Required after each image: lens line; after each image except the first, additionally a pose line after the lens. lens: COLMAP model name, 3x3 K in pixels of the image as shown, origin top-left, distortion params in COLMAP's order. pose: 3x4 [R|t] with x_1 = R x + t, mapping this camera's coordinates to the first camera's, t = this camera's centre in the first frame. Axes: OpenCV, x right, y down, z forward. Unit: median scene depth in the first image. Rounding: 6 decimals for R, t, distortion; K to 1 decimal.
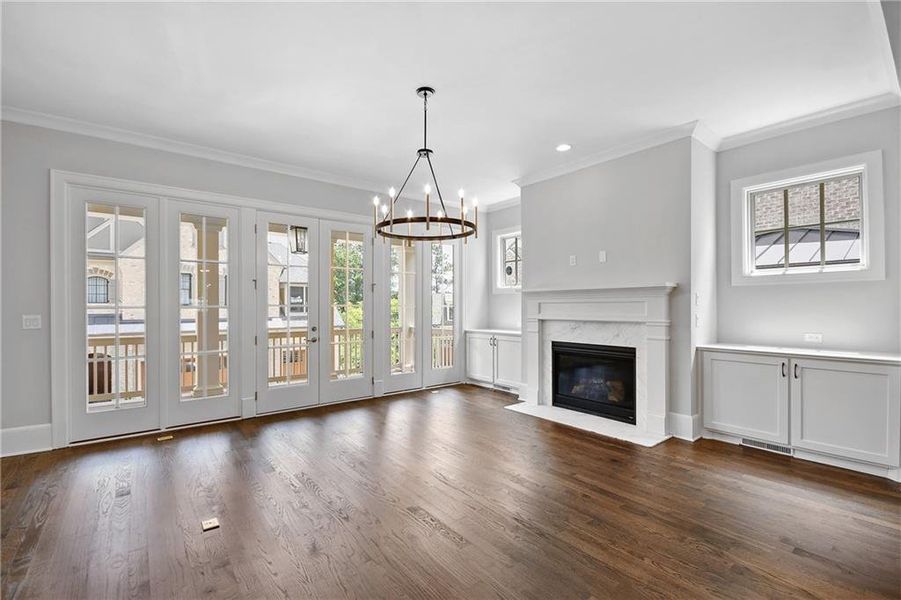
lens RADIAL K [[405.0, 0, 453.0], [0, 405.0, 302.8], [0, 0, 1]] dist [-0.000100, 0.000023]
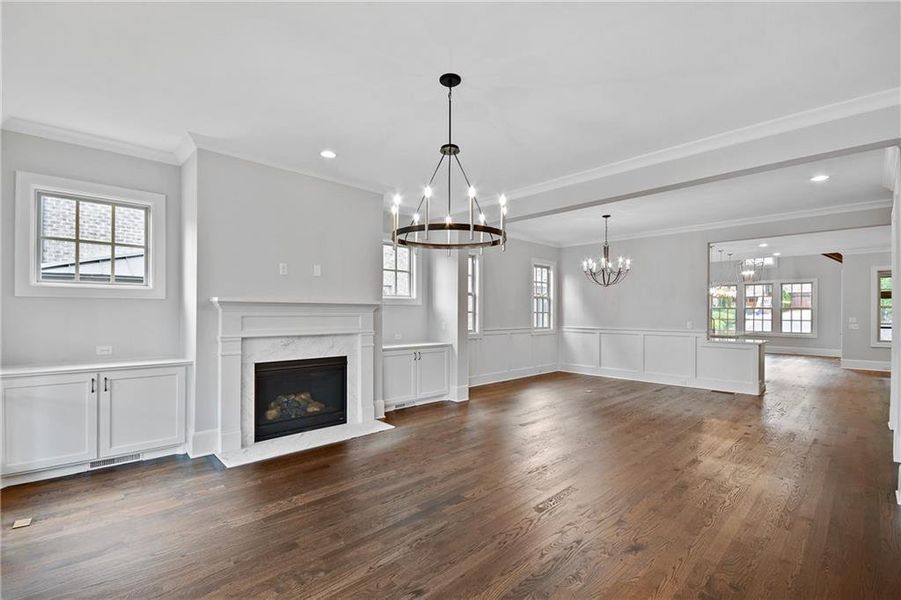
lens RADIAL K [[393.9, 0, 441.6], [0, 393.9, 312.9], [0, 0, 1]] dist [-0.017373, -0.000158]
pose [[-0.082836, 0.013595, 0.996470, -0.583289], [-0.001493, 0.999904, -0.013766, 0.003979], [-0.996562, -0.002628, -0.082808, 0.704418]]
